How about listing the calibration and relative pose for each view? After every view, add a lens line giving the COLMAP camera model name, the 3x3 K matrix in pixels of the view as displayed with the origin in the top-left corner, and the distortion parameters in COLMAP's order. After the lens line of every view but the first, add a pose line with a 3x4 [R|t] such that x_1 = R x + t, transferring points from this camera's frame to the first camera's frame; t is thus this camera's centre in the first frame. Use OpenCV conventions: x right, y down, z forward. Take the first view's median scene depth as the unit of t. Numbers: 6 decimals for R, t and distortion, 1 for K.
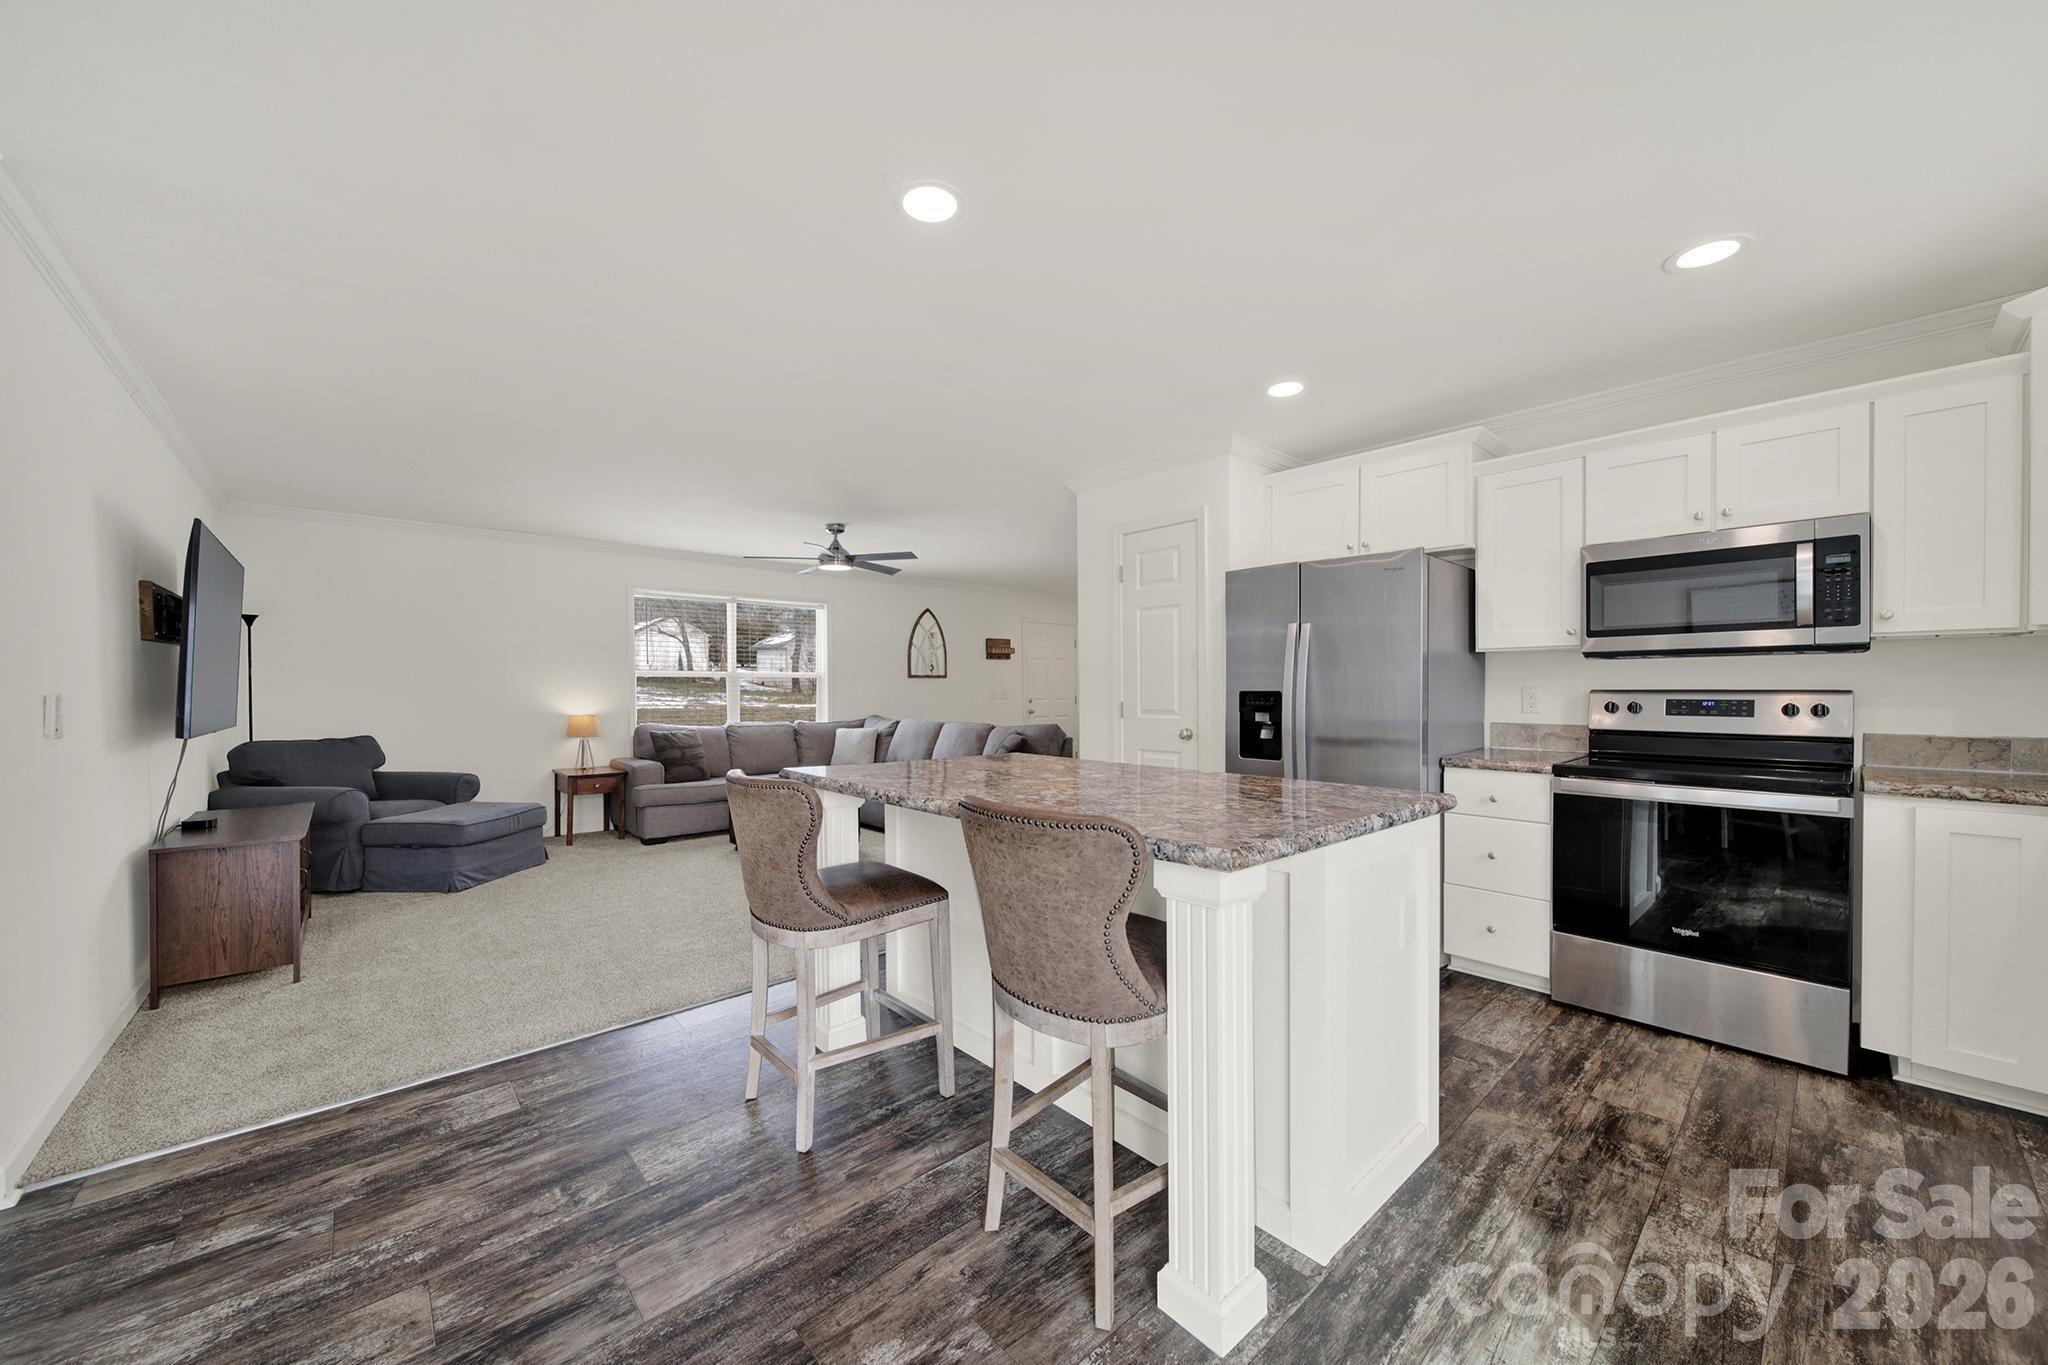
lens RADIAL K [[744.4, 0, 1025.9], [0, 744.4, 691.9], [0, 0, 1]] dist [0.001502, 0.000141]
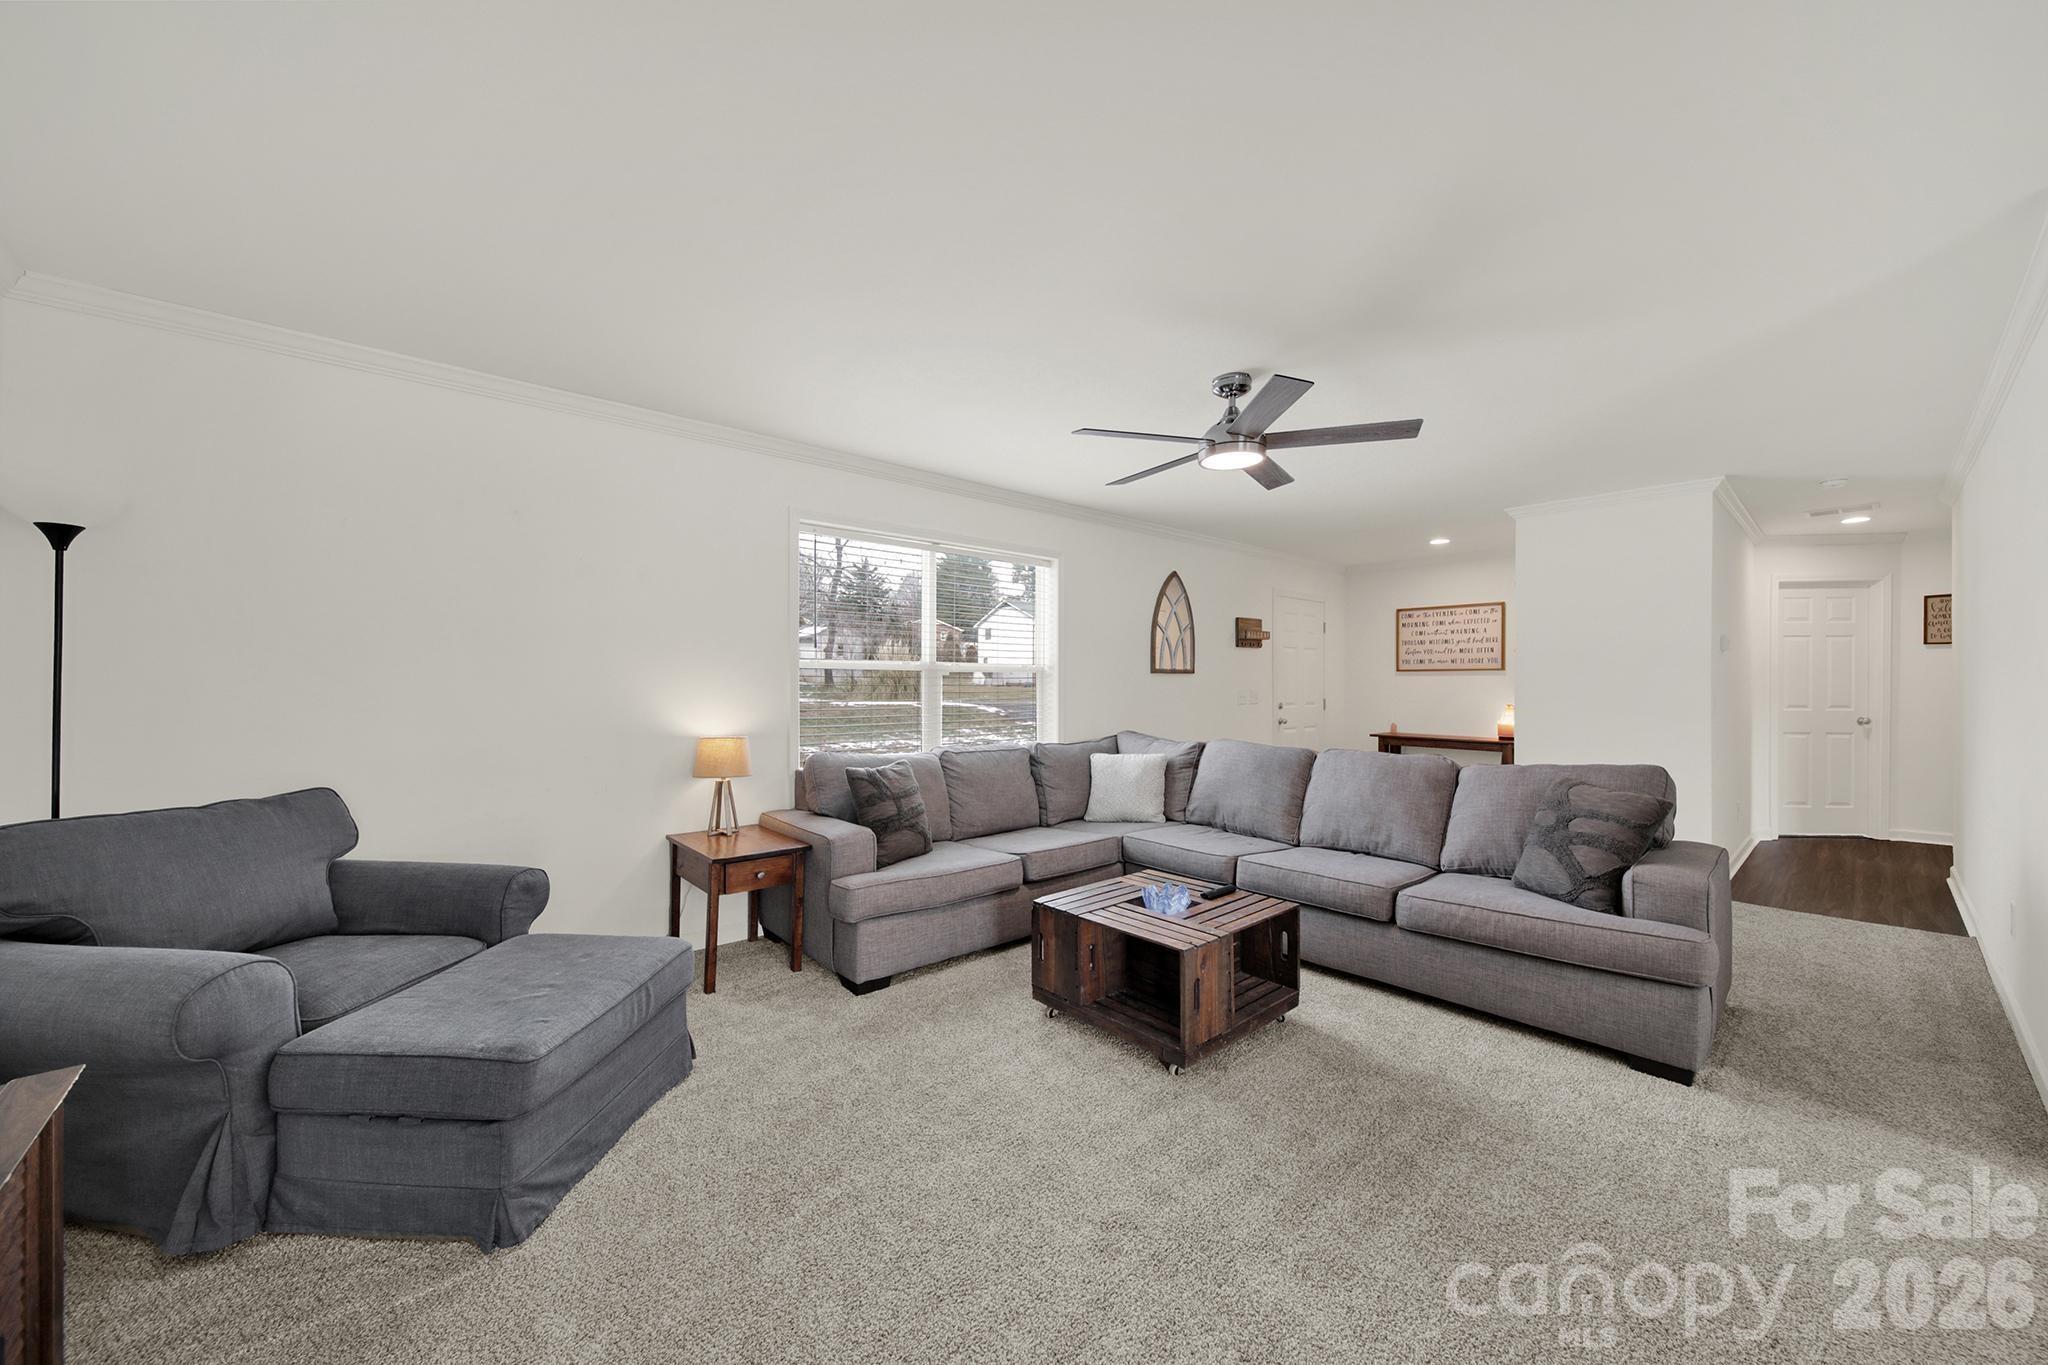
lens RADIAL K [[740.6, 0, 1017.6], [0, 740.6, 678.4], [0, 0, 1]] dist [-0.000238, 0.000093]
pose [[0.999734, 0.007817, -0.021704, -0.355343], [-0.008042, 0.999915, -0.010311, -0.008568], [0.021622, 0.010483, 0.999711, 0.444170]]
